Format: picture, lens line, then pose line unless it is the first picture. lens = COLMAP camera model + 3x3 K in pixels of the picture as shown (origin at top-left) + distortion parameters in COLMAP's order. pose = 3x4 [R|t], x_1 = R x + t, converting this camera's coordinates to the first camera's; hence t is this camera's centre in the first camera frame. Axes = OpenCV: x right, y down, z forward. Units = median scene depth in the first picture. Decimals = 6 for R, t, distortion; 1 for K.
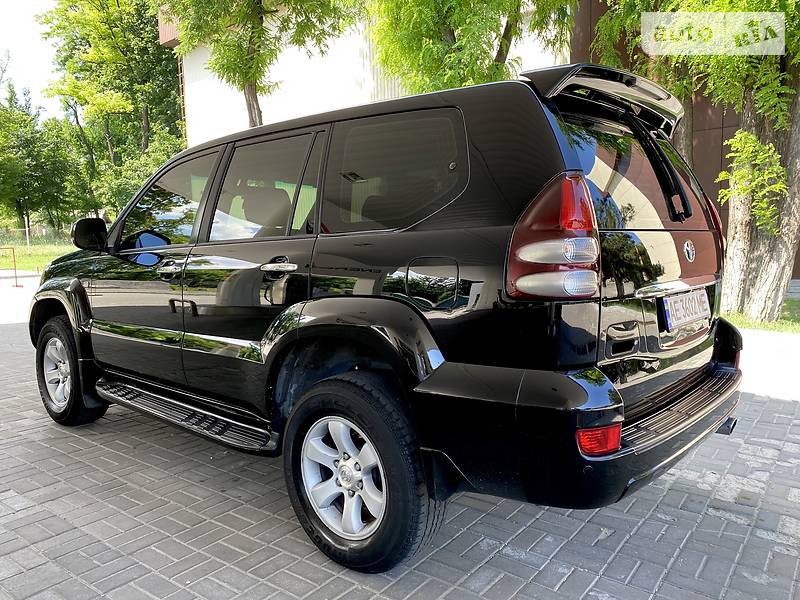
lens RADIAL K [[615.4, 0, 400.2], [0, 615.4, 296.2], [0, 0, 1]] dist [0.001733, 0.006978]
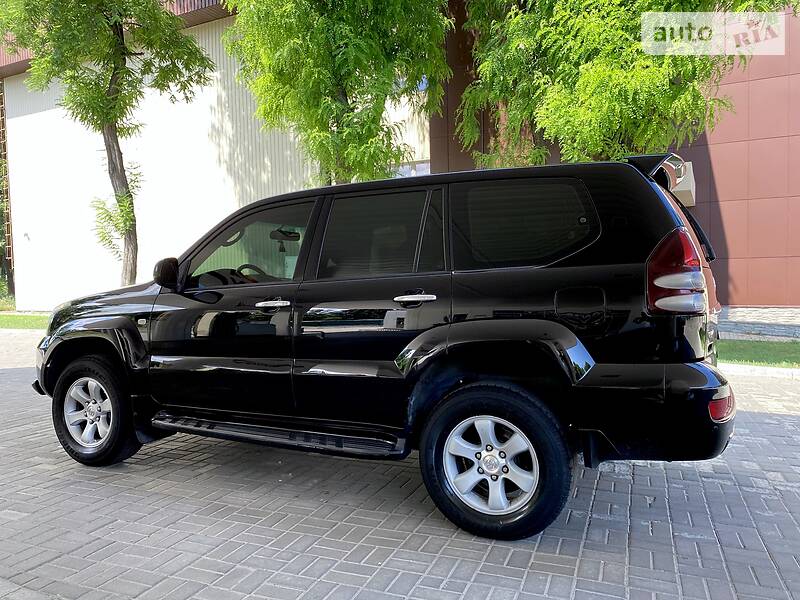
lens RADIAL K [[609.0, 0, 399.6], [0, 609.0, 302.1], [0, 0, 1]] dist [0.010033, -0.002160]
pose [[0.965198, -0.009036, 0.261364, -0.331006], [0.026570, 0.997620, -0.063633, 0.022375], [-0.260167, 0.068363, 0.963141, -0.091146]]
